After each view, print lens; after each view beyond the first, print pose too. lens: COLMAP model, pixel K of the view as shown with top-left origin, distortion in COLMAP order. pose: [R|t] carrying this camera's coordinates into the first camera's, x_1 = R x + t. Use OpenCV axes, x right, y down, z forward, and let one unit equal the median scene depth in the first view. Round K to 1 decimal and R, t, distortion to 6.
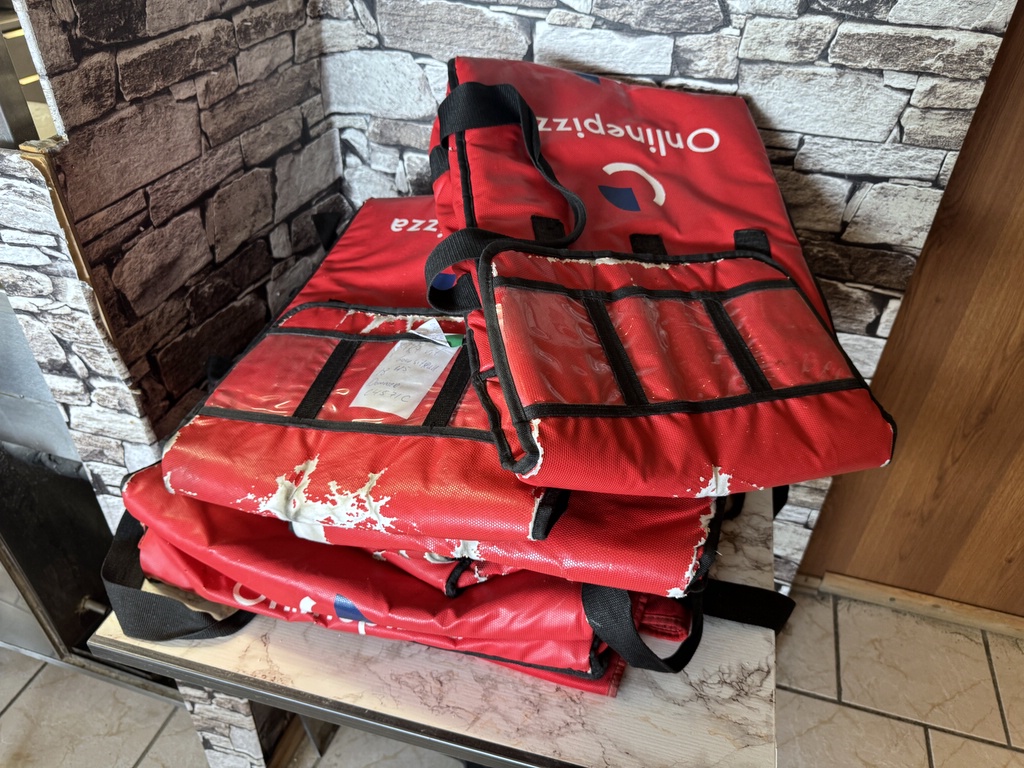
lens RADIAL K [[736.2, 0, 514.6], [0, 736.2, 381.1], [0, 0, 1]] dist [0.027741, -0.041556]
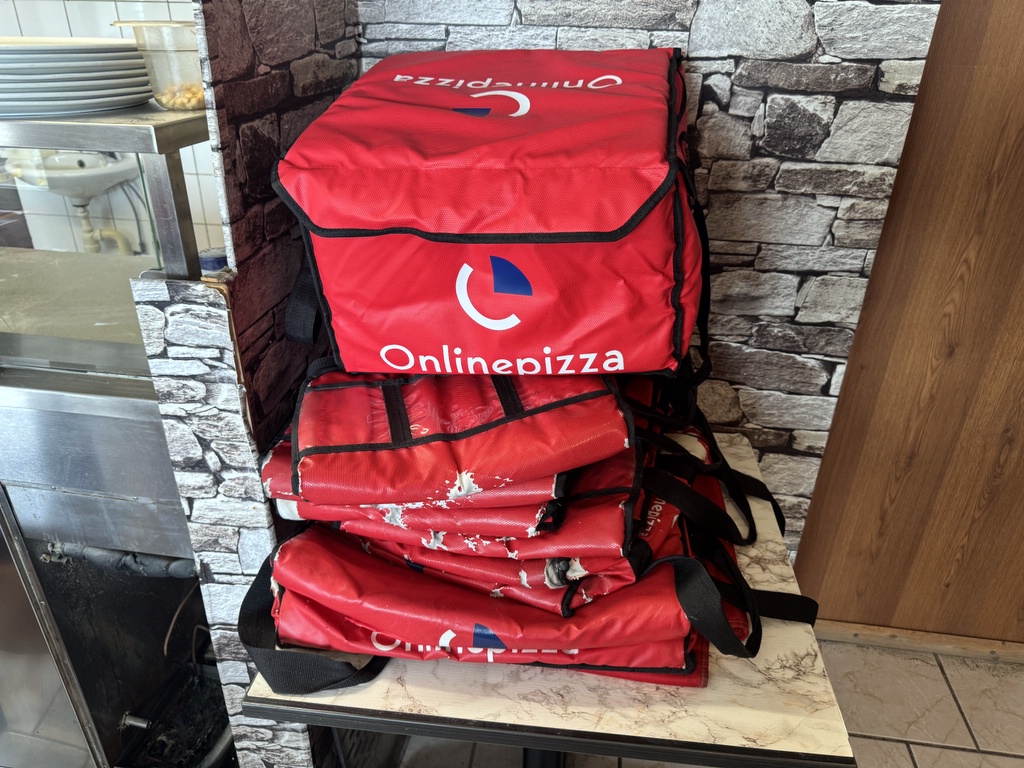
lens RADIAL K [[736.2, 0, 504.7], [0, 736.2, 383.2], [0, 0, 1]] dist [0.027741, -0.041556]
pose [[0.989121, -0.070222, 0.129263, -0.268571], [0.089556, 0.984557, -0.150422, 0.072763], [-0.116704, 0.160361, 0.980135, -0.206397]]
